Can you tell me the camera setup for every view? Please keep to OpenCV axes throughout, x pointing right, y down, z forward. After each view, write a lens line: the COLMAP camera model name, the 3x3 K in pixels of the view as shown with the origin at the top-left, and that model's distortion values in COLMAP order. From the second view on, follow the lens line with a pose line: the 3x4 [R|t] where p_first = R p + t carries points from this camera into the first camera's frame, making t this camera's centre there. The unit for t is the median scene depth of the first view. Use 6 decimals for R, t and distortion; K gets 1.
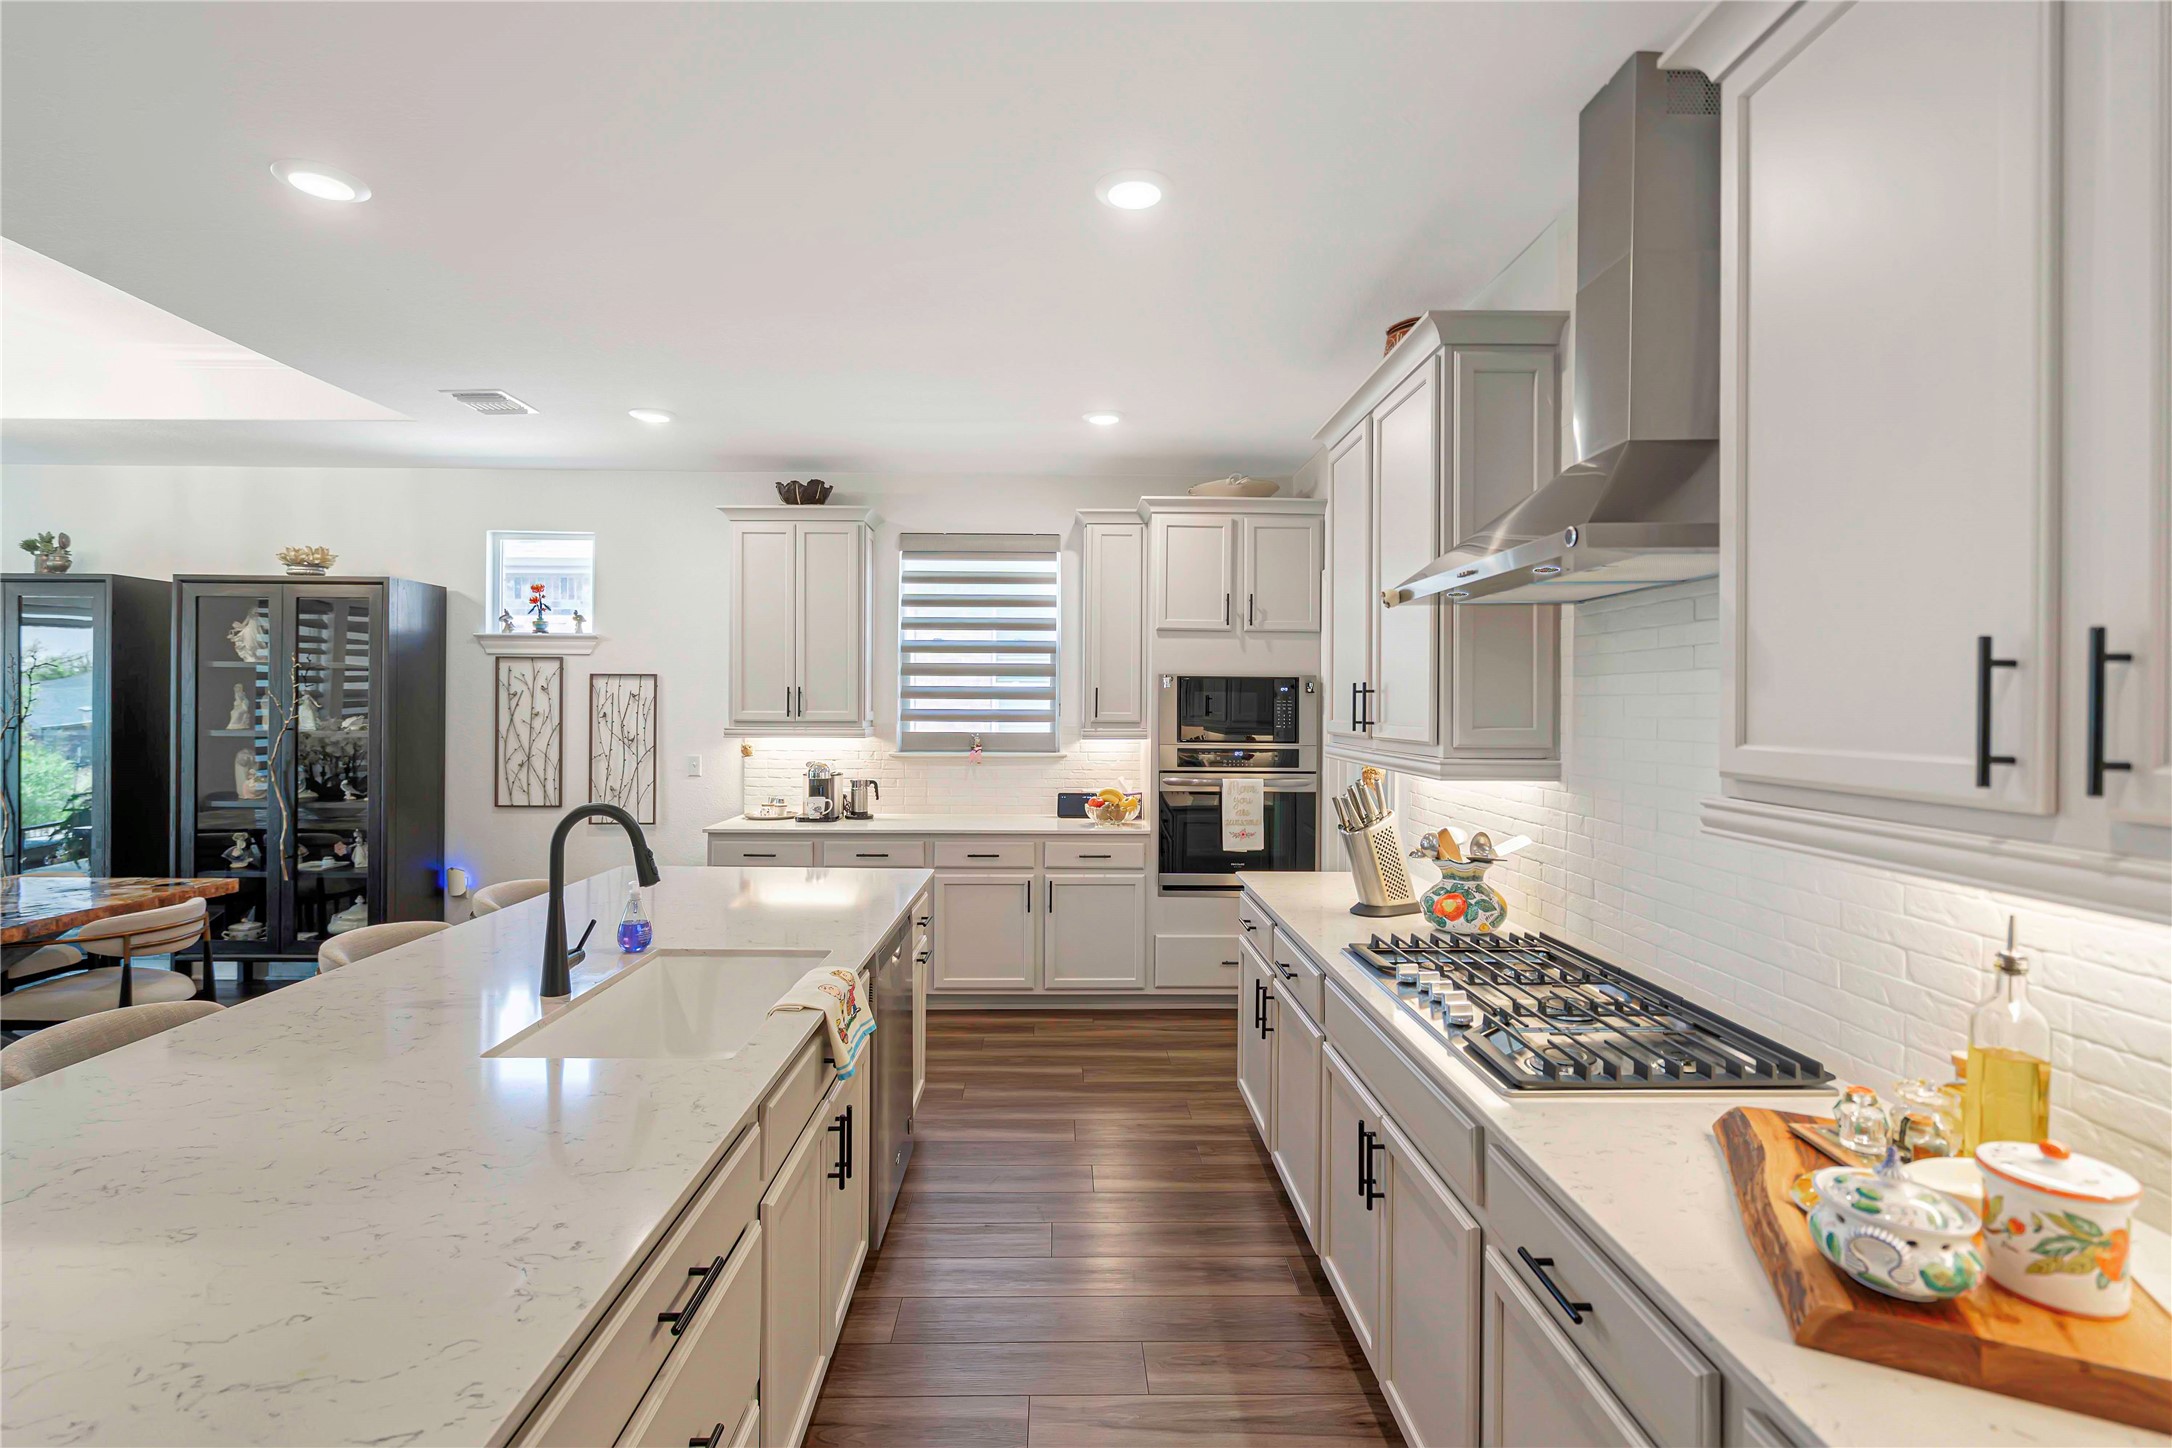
lens RADIAL K [[994.0, 0, 1083.9], [0, 994.0, 697.8], [0, 0, 1]] dist [-0.003110, 0.002049]
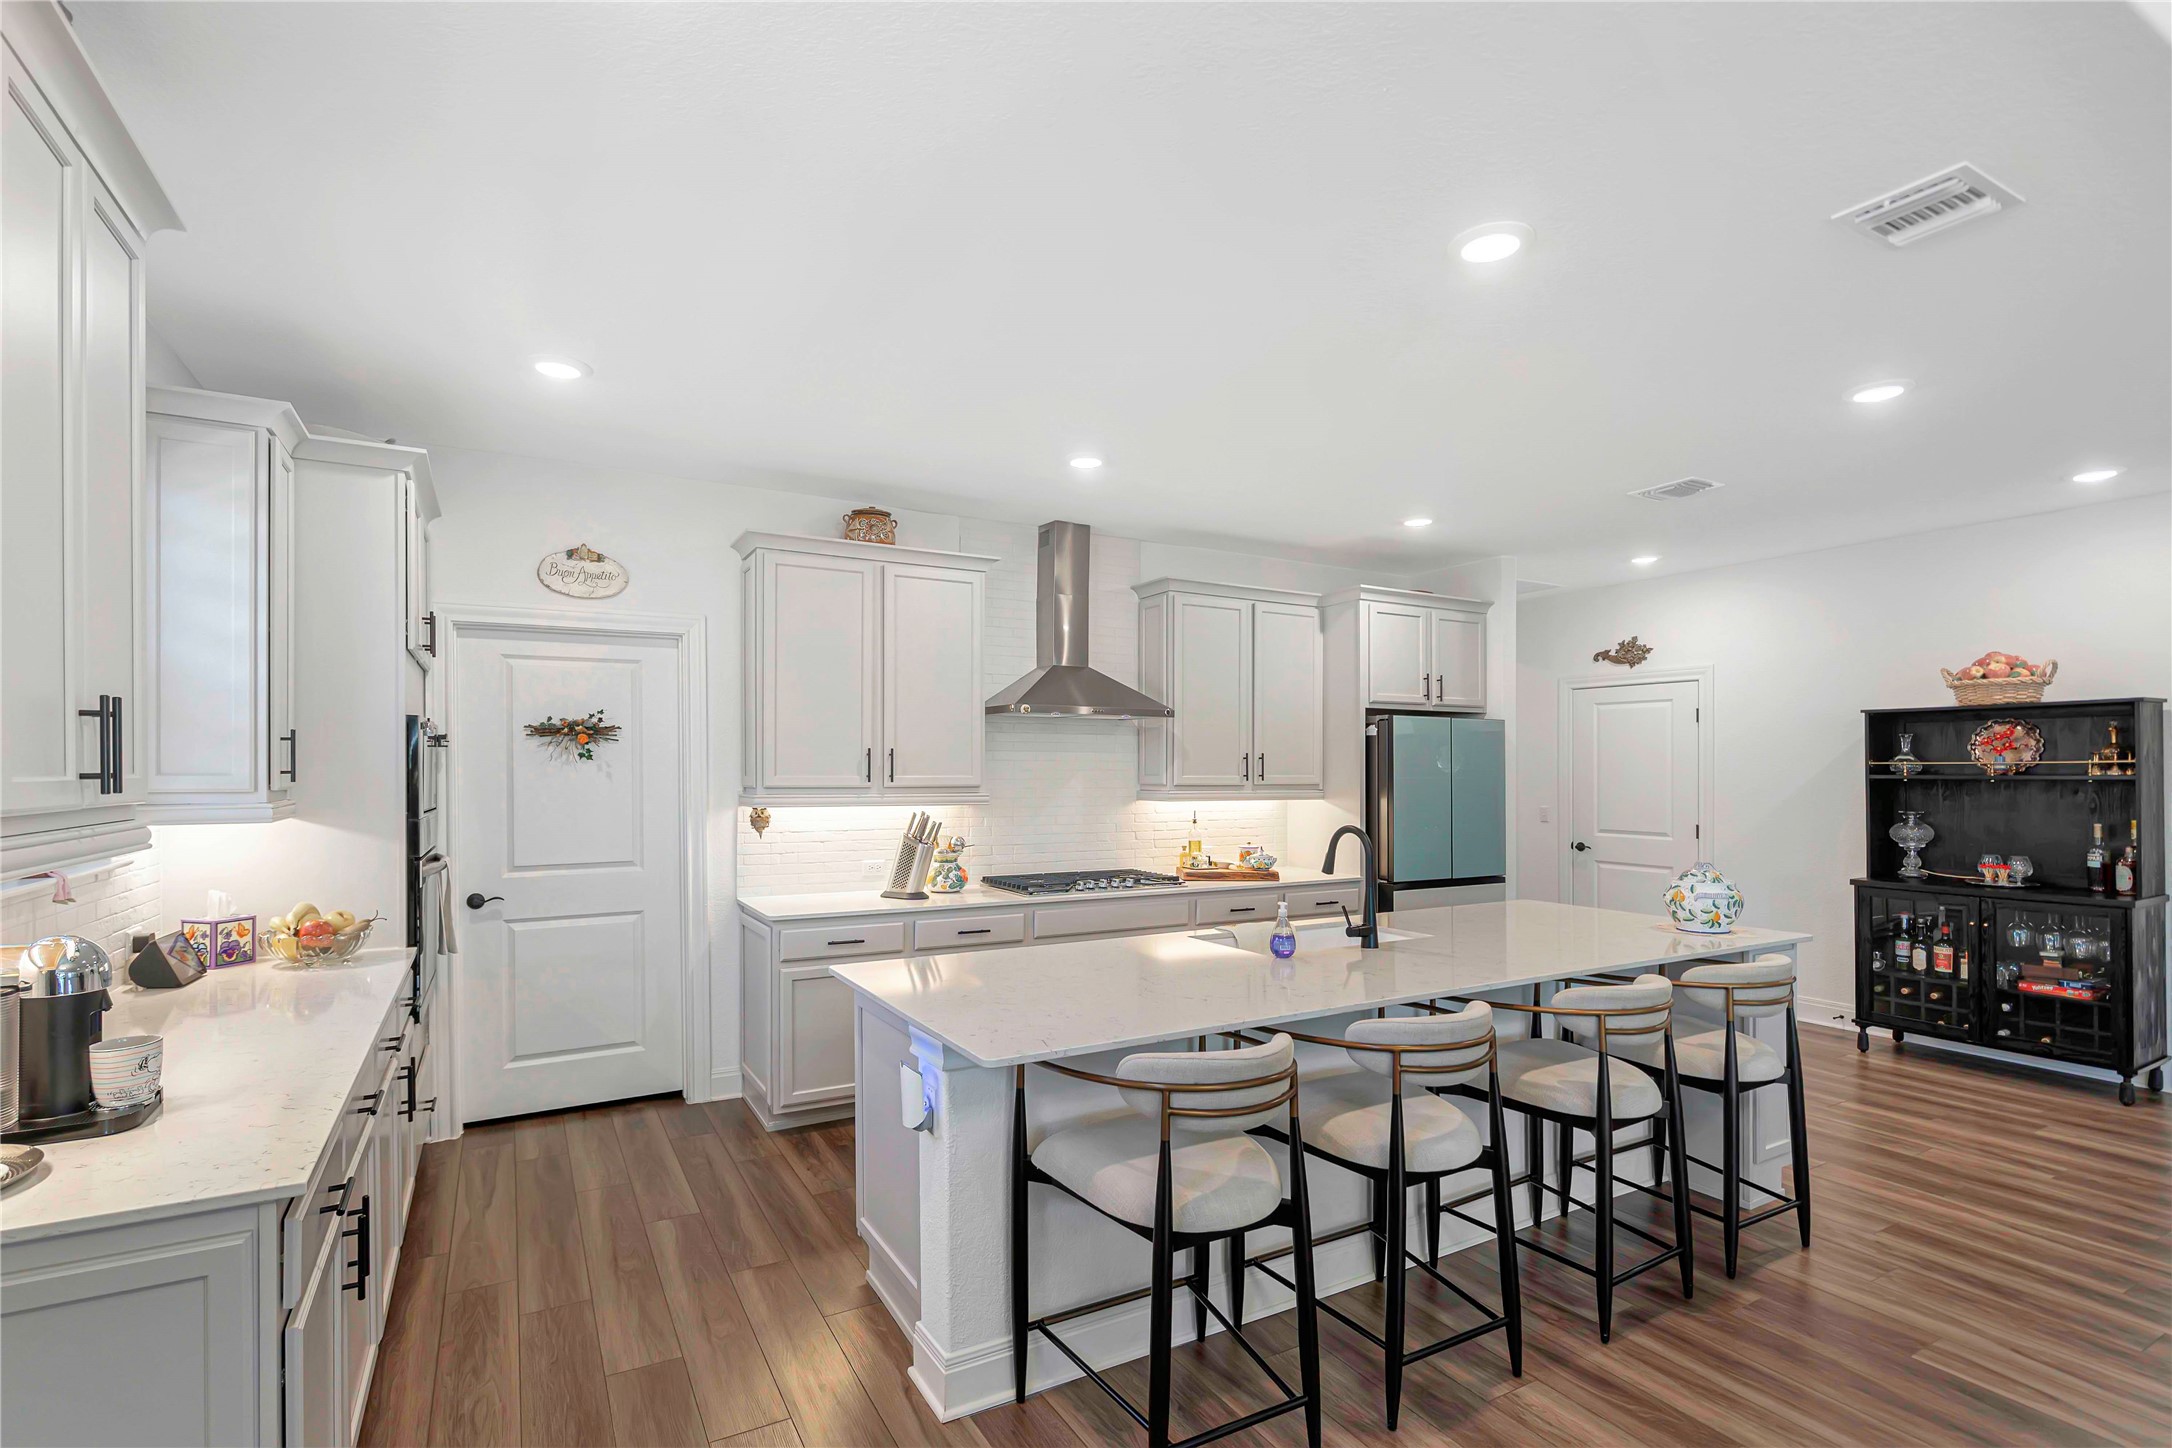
lens RADIAL K [[994.0, 0, 1061.5], [0, 994.0, 758.6], [0, 0, 1]] dist [-0.003110, 0.002049]
pose [[-0.454226, 0.004333, 0.890876, -0.686835], [-0.011476, 0.999877, -0.010714, 0.007413], [-0.890813, -0.015090, -0.454120, 0.865589]]
